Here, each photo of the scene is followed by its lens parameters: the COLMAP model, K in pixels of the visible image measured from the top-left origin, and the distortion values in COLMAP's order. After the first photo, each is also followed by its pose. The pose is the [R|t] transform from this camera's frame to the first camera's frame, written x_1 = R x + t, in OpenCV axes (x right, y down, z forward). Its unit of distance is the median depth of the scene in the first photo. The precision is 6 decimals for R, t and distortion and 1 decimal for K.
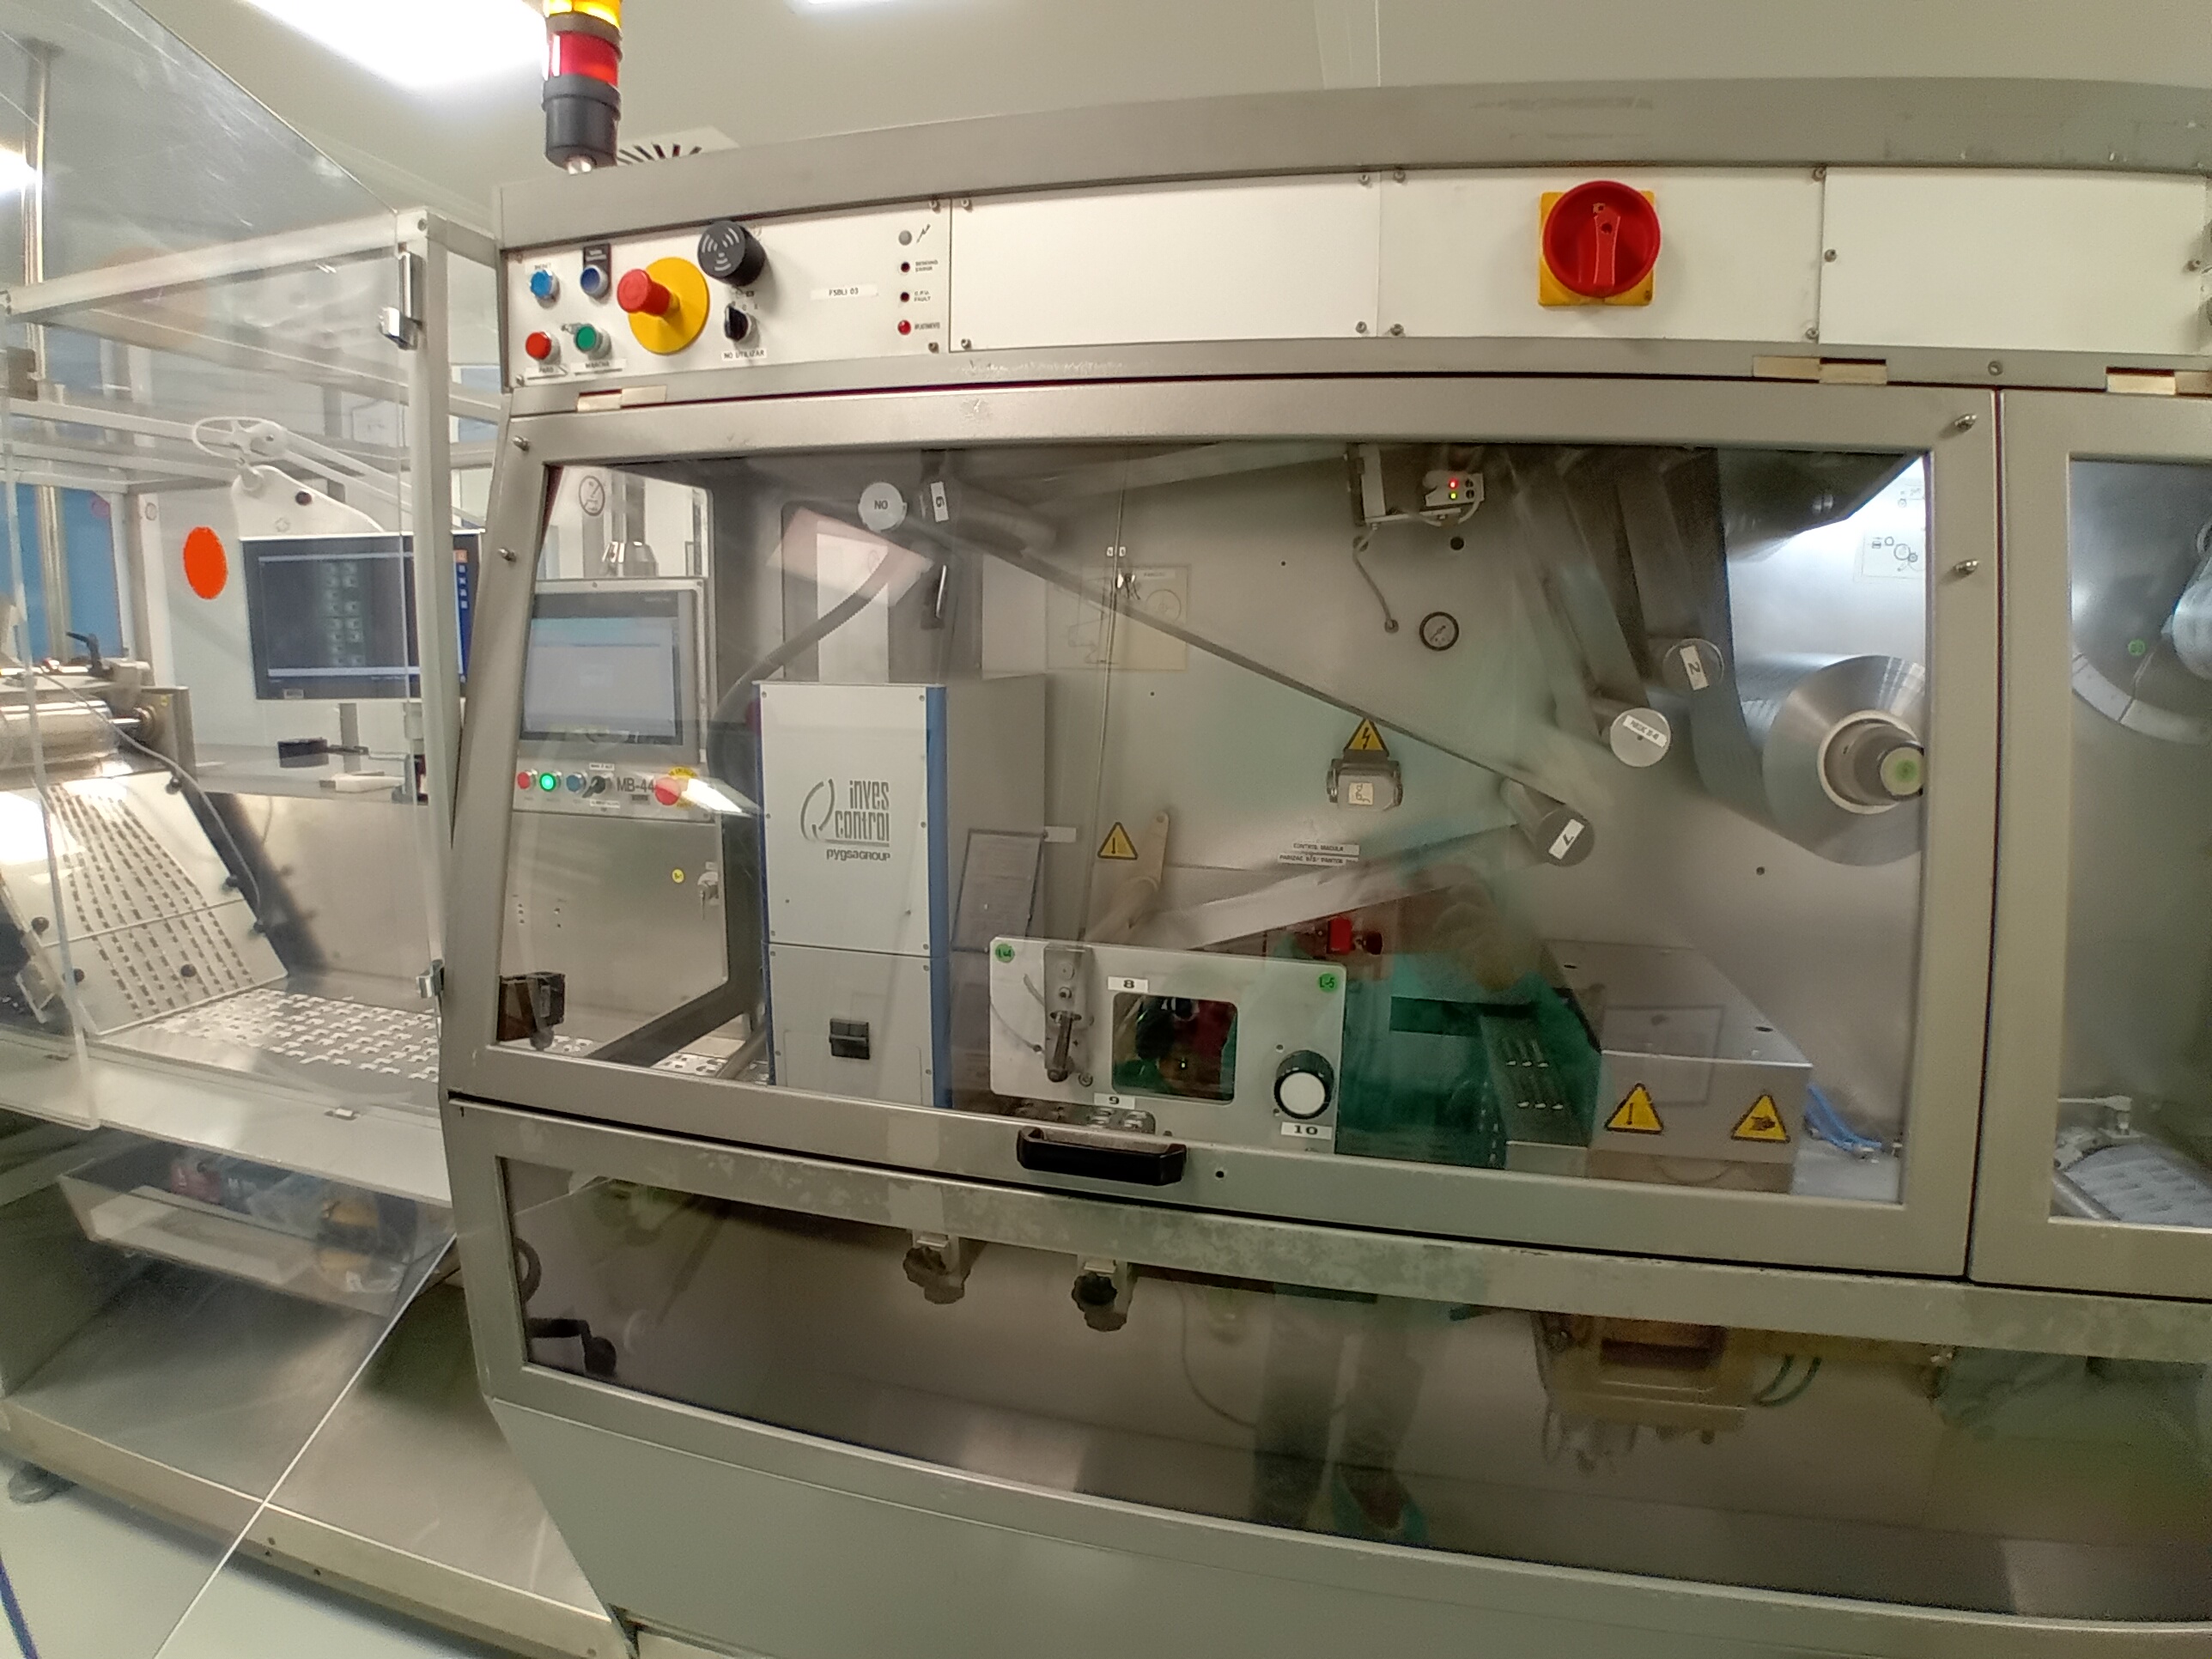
lens RADIAL K [[1118.2, 0, 1130.4], [0, 1118.2, 823.4], [0, 0, 1]] dist [-0.141227, 0.033318]
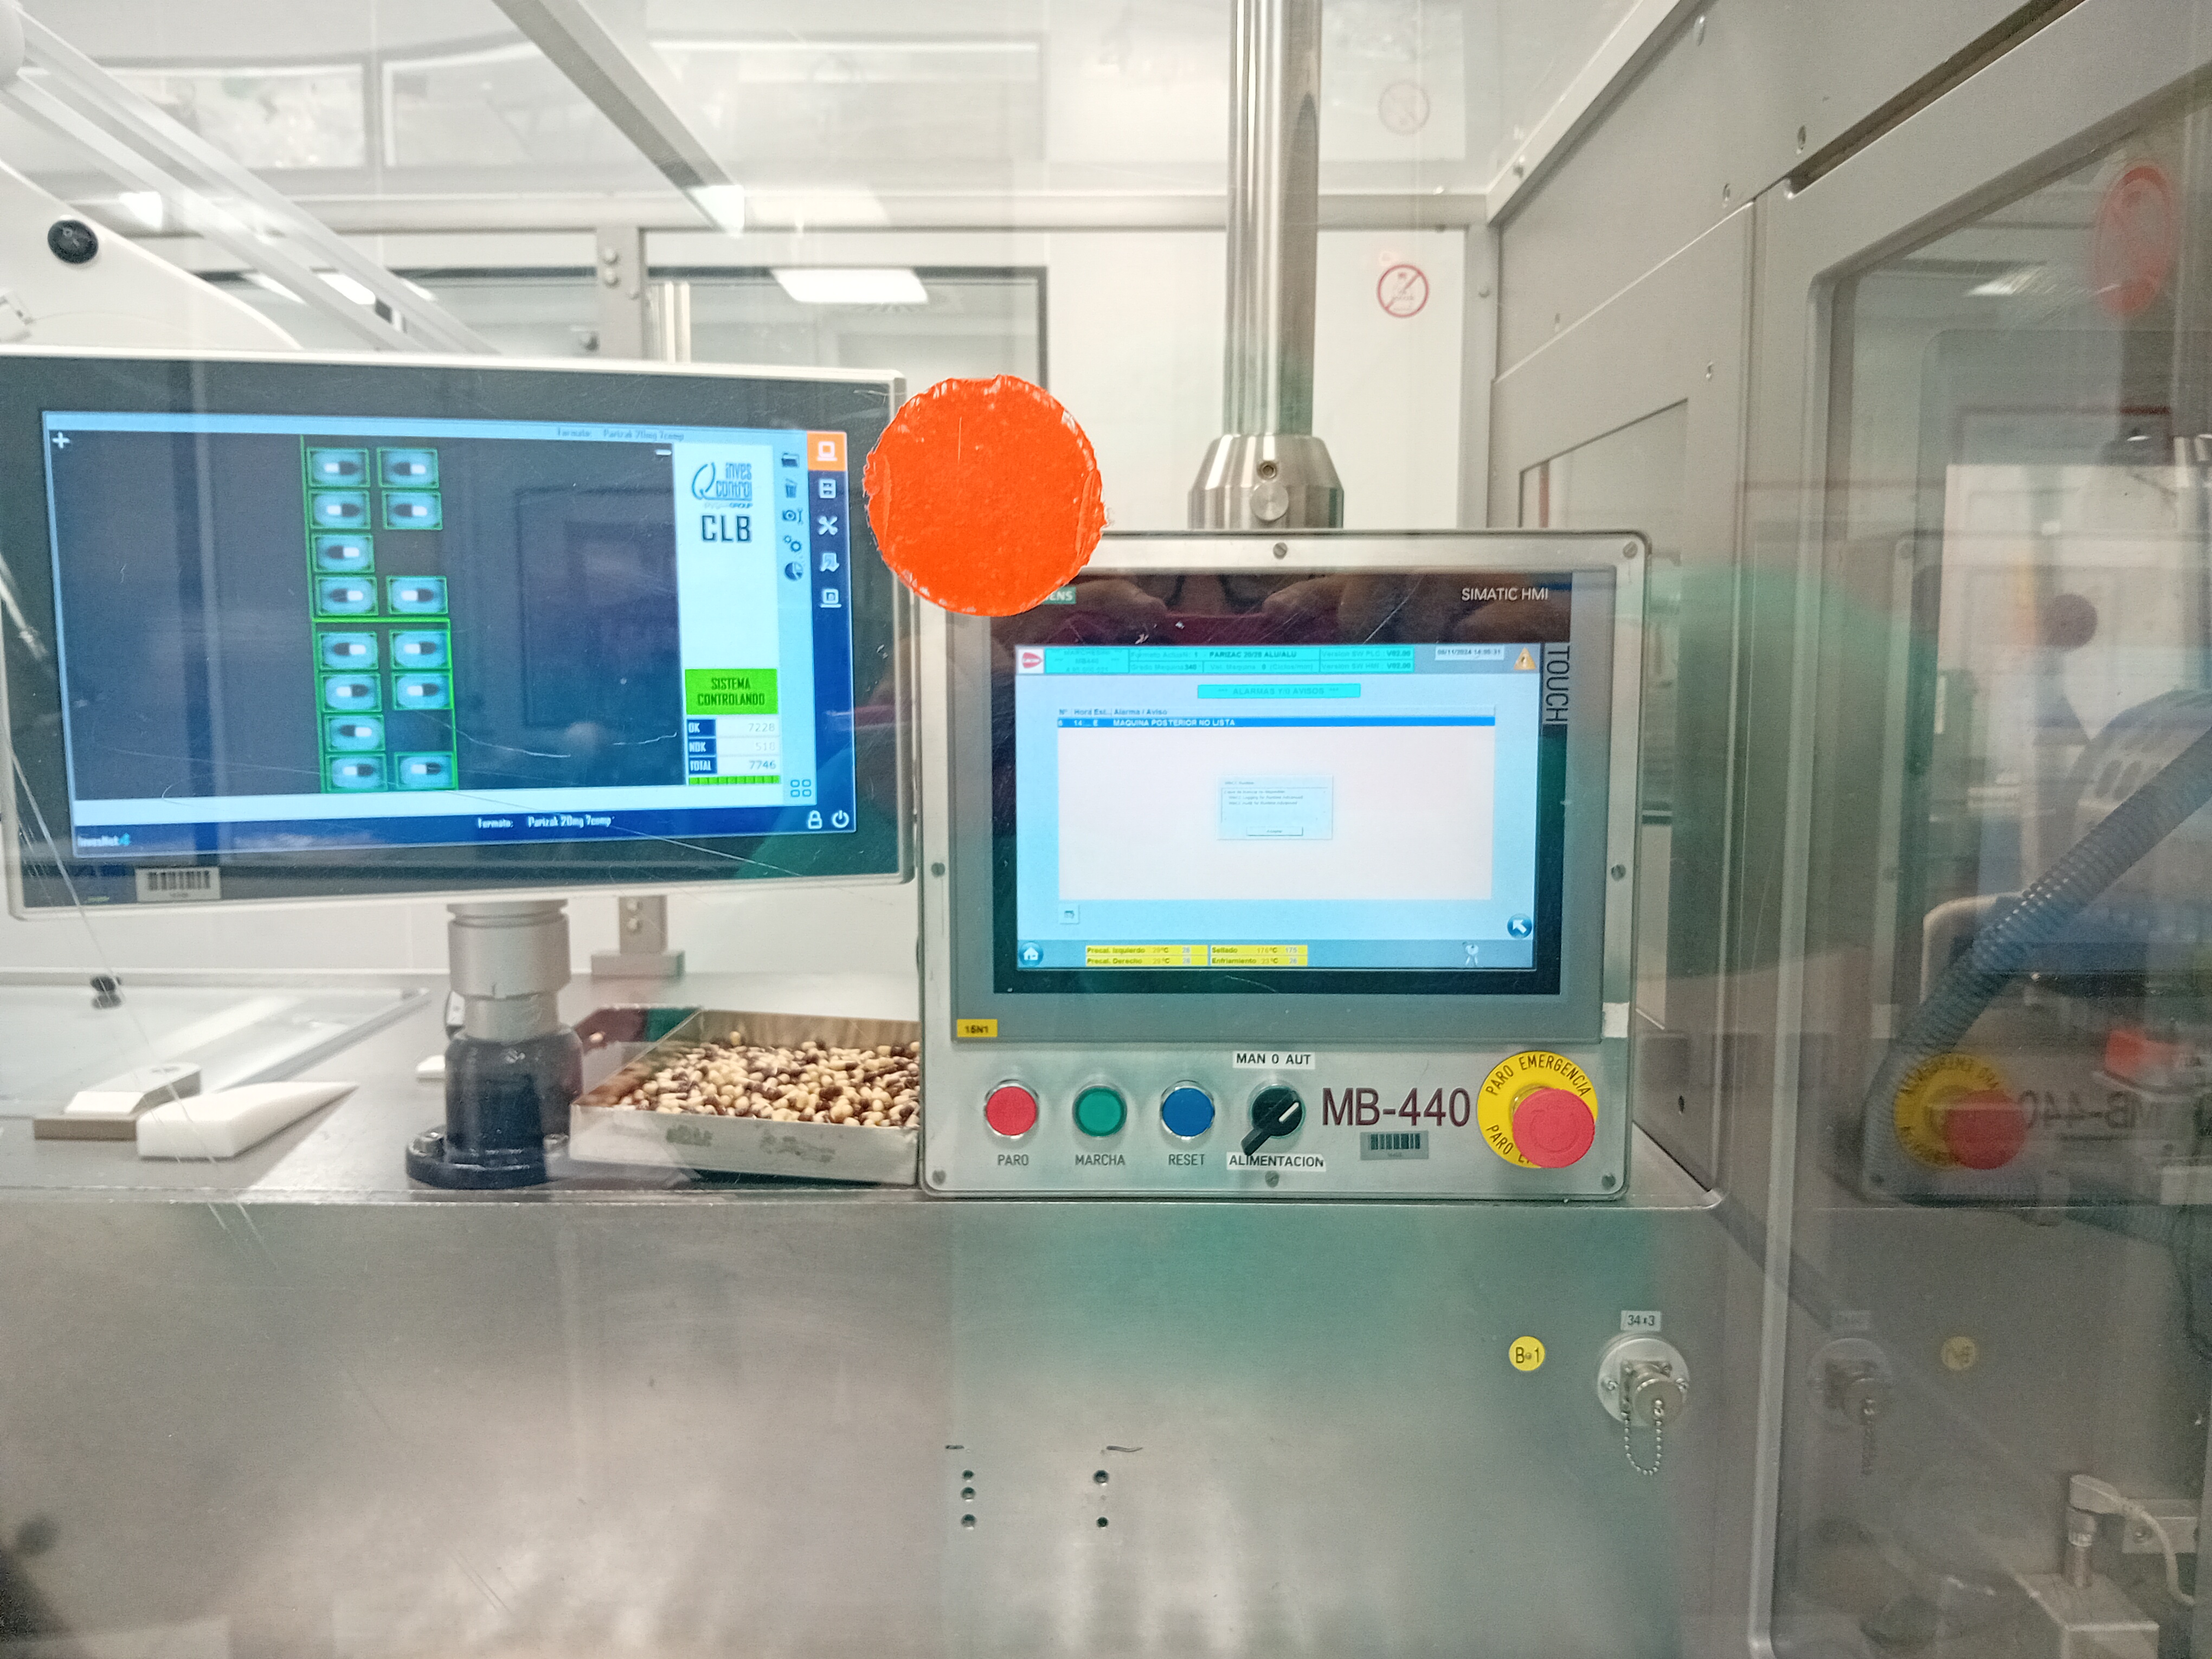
lens RADIAL K [[1736.7, 0, 1104.4], [0, 1736.7, 846.5], [0, 0, 1]] dist [0.076985, -0.164297]
pose [[0.978451, -0.041426, 0.202283, -1.006117], [0.051805, 0.997584, -0.046287, -0.151775], [-0.199877, 0.055769, 0.978233, 0.688104]]
